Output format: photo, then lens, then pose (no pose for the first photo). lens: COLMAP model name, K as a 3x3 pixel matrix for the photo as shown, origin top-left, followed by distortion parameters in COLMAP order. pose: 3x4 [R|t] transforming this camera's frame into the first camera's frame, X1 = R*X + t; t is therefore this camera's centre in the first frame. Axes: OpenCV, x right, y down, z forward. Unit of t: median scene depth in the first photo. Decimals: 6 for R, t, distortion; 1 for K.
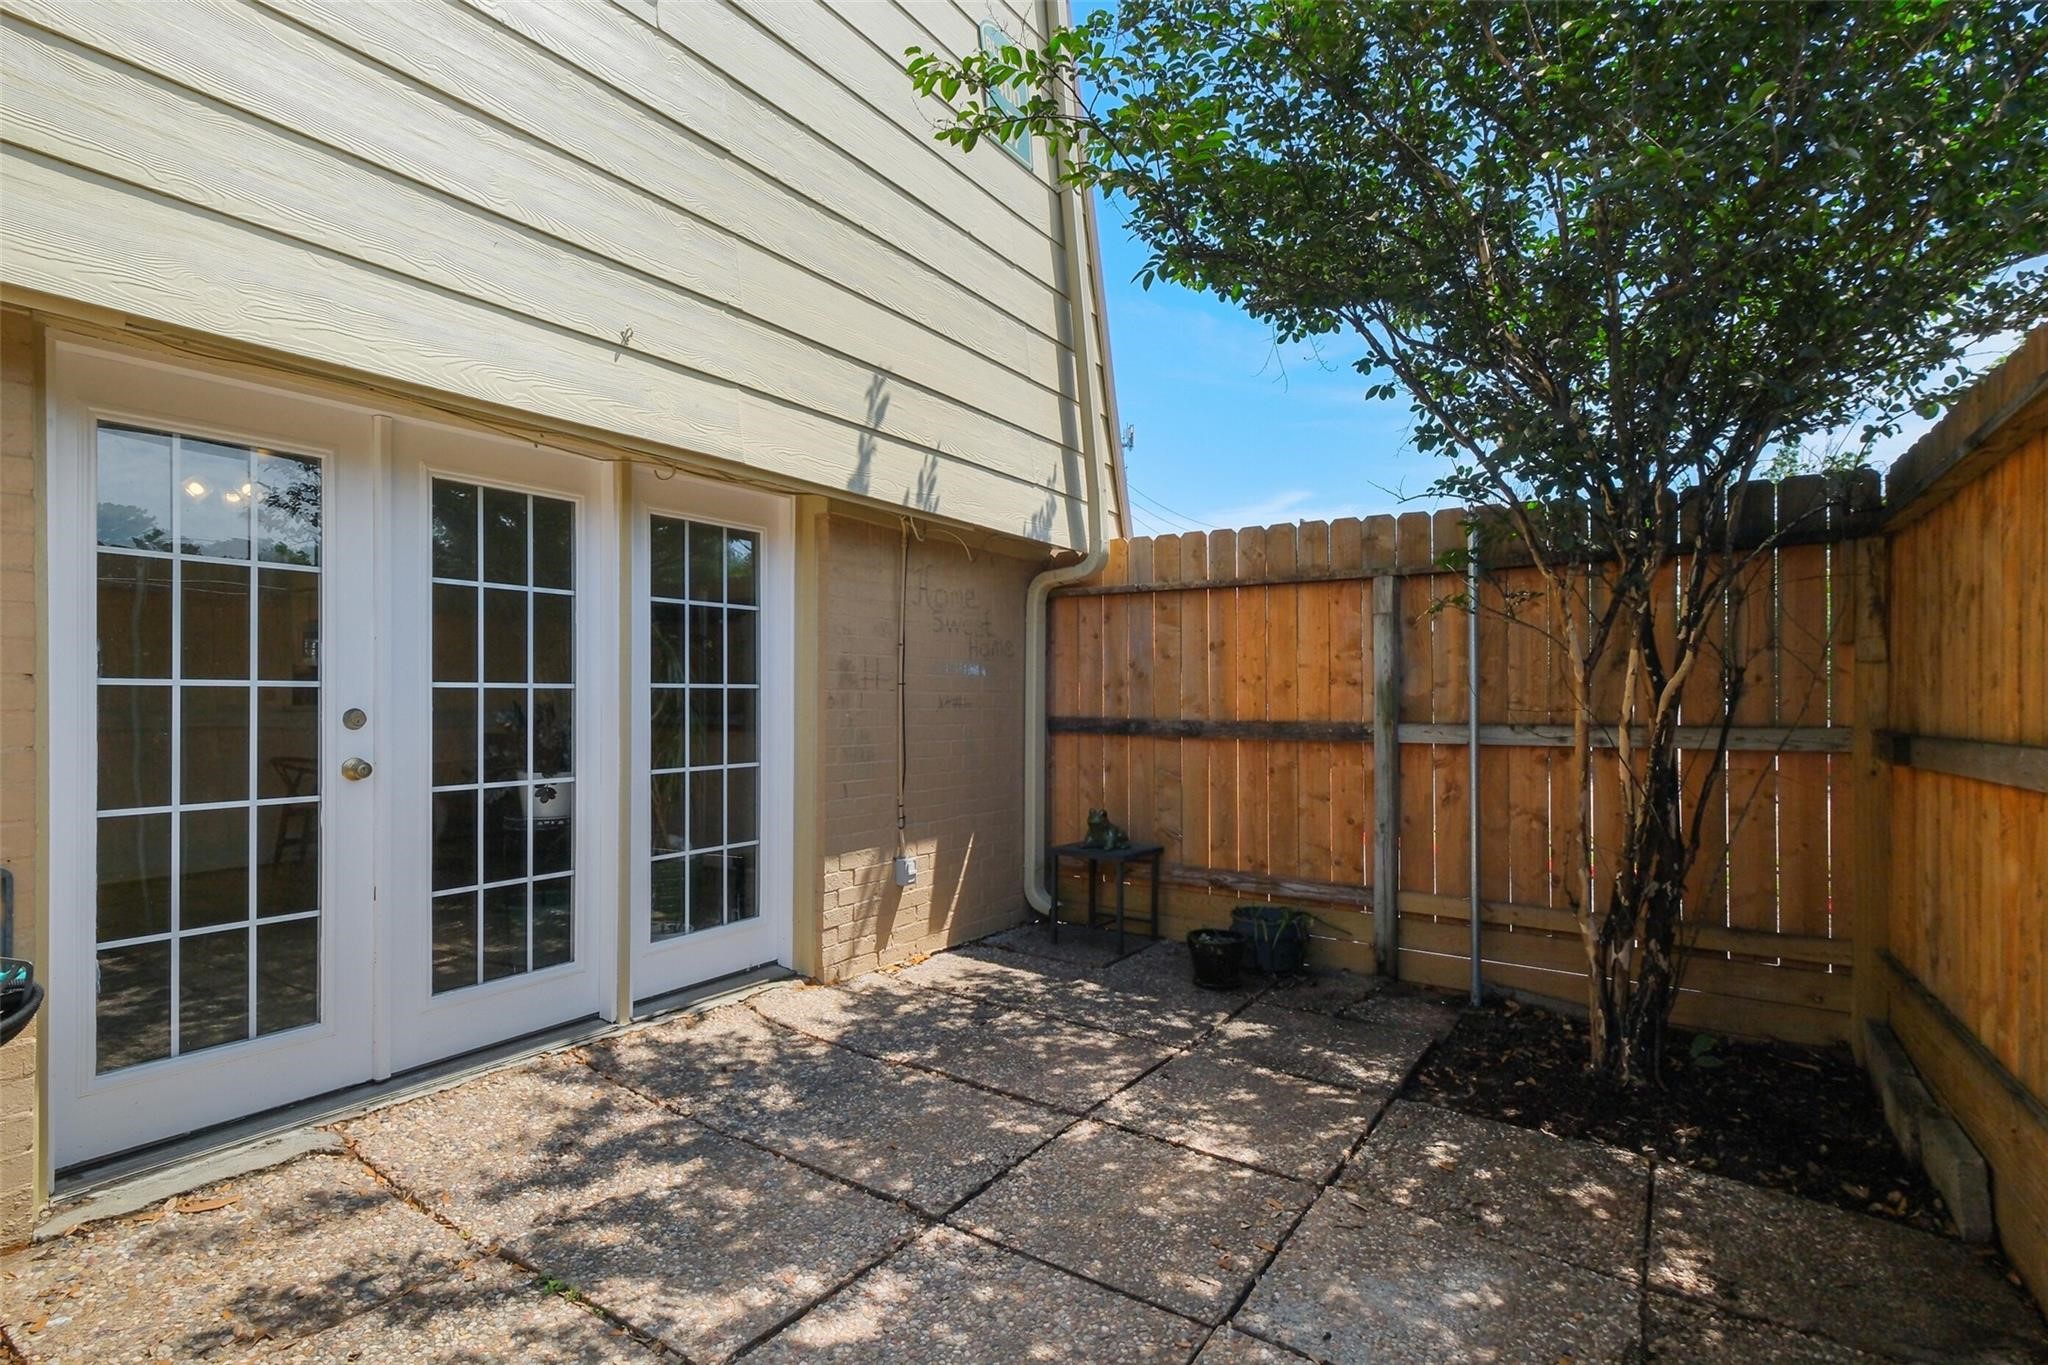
lens RADIAL K [[1016.6, 0, 1014.9], [0, 1016.6, 685.2], [0, 0, 1]] dist [0.008031, -0.000155]
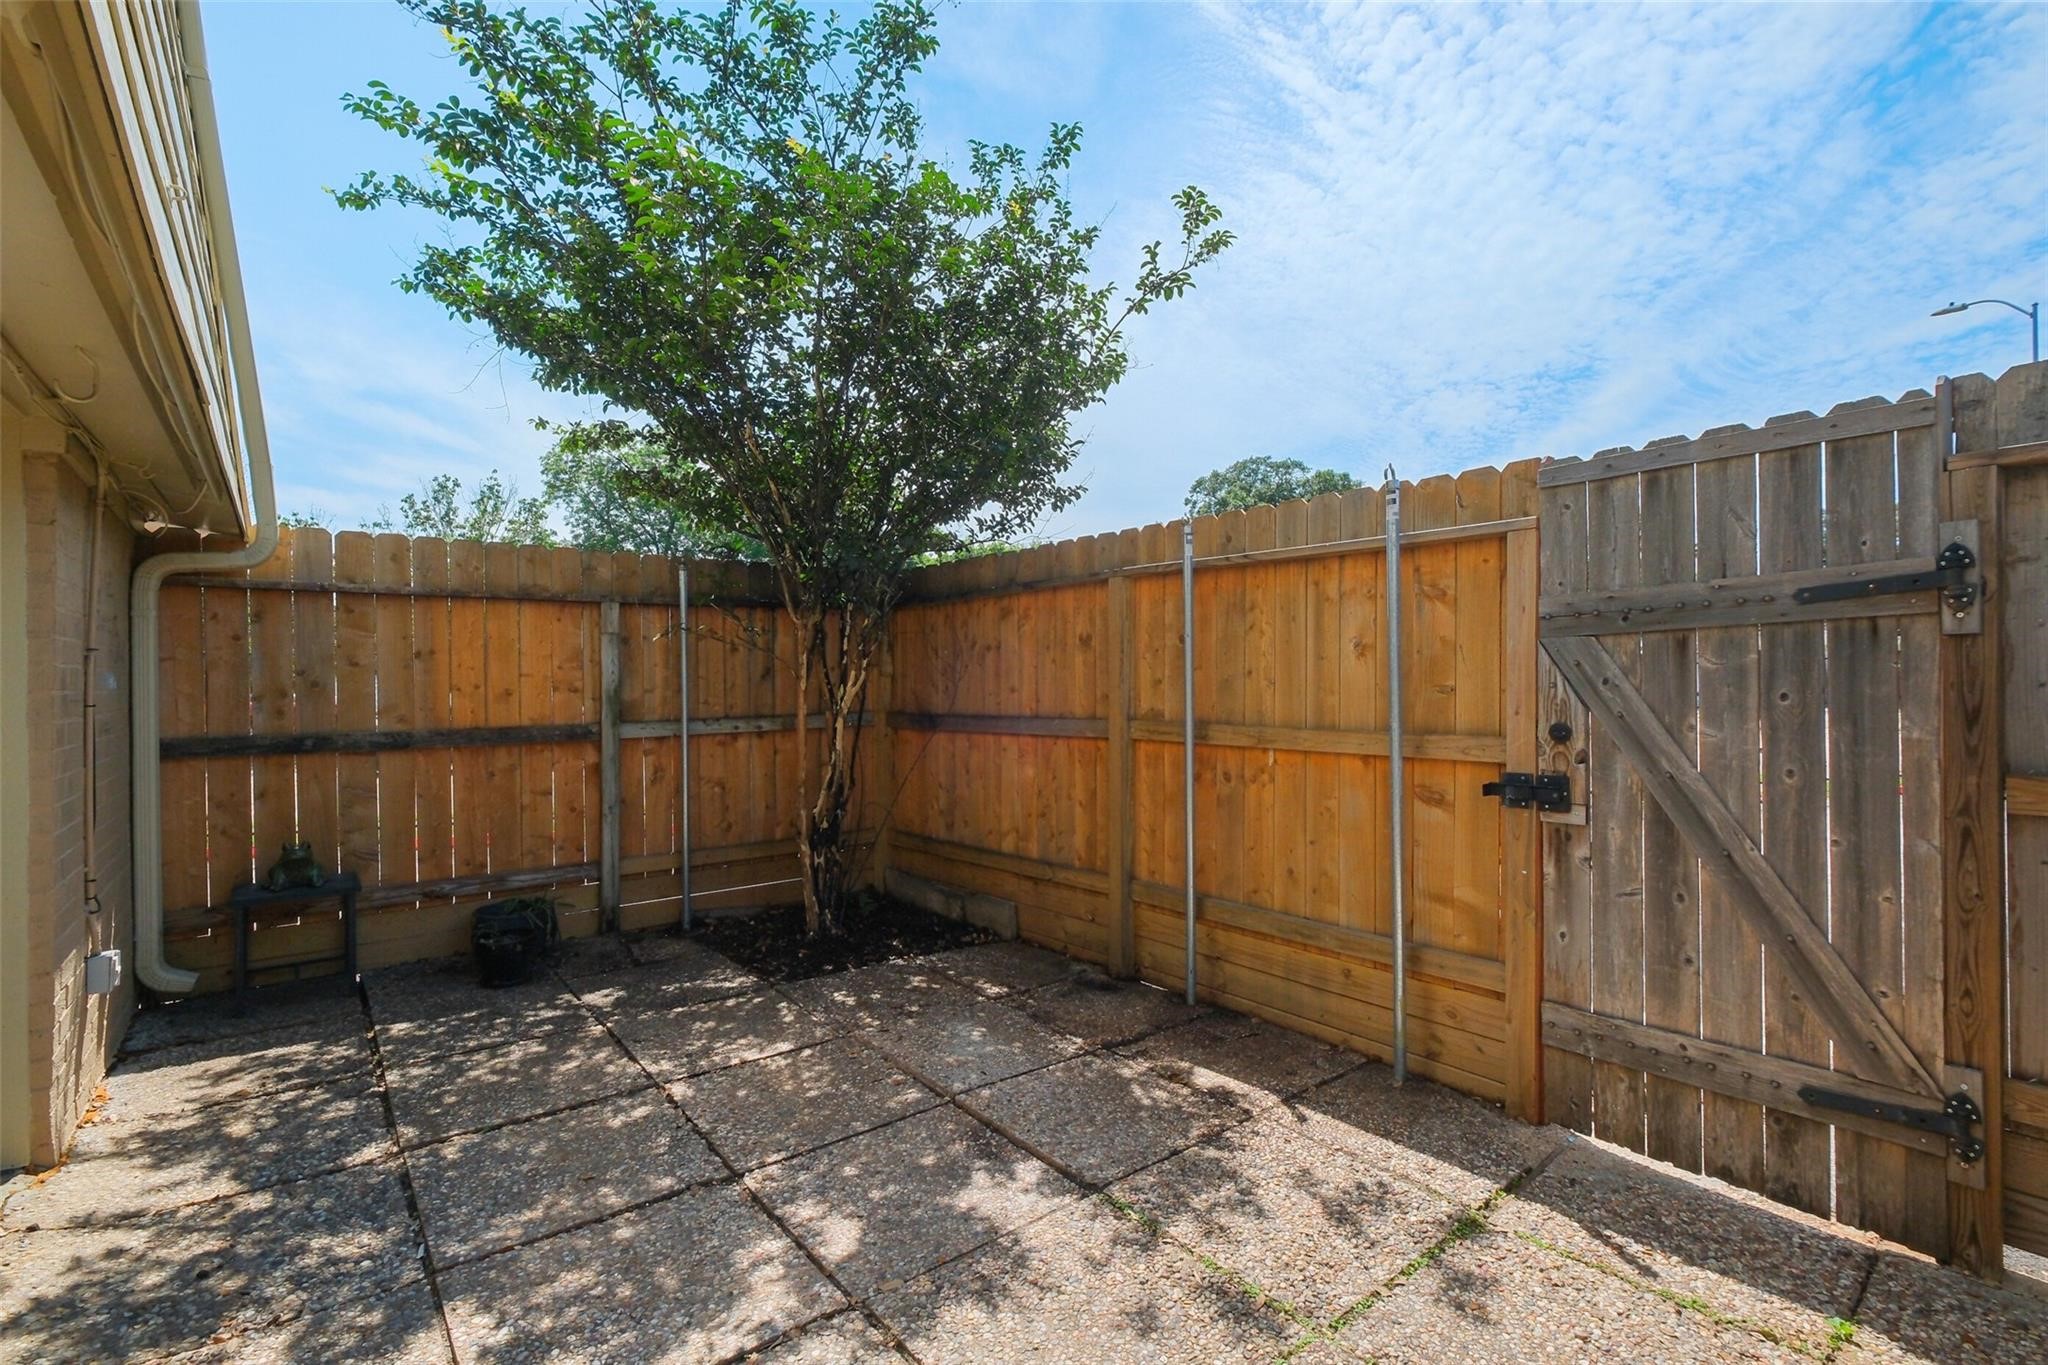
lens RADIAL K [[909.2, 0, 1017.7], [0, 909.2, 675.9], [0, 0, 1]] dist [-0.002926, -0.000340]
pose [[0.303582, -0.006883, 0.952780, -0.614241], [0.000580, 0.999975, 0.007039, -0.031337], [-0.952805, -0.001584, 0.303578, 0.246100]]
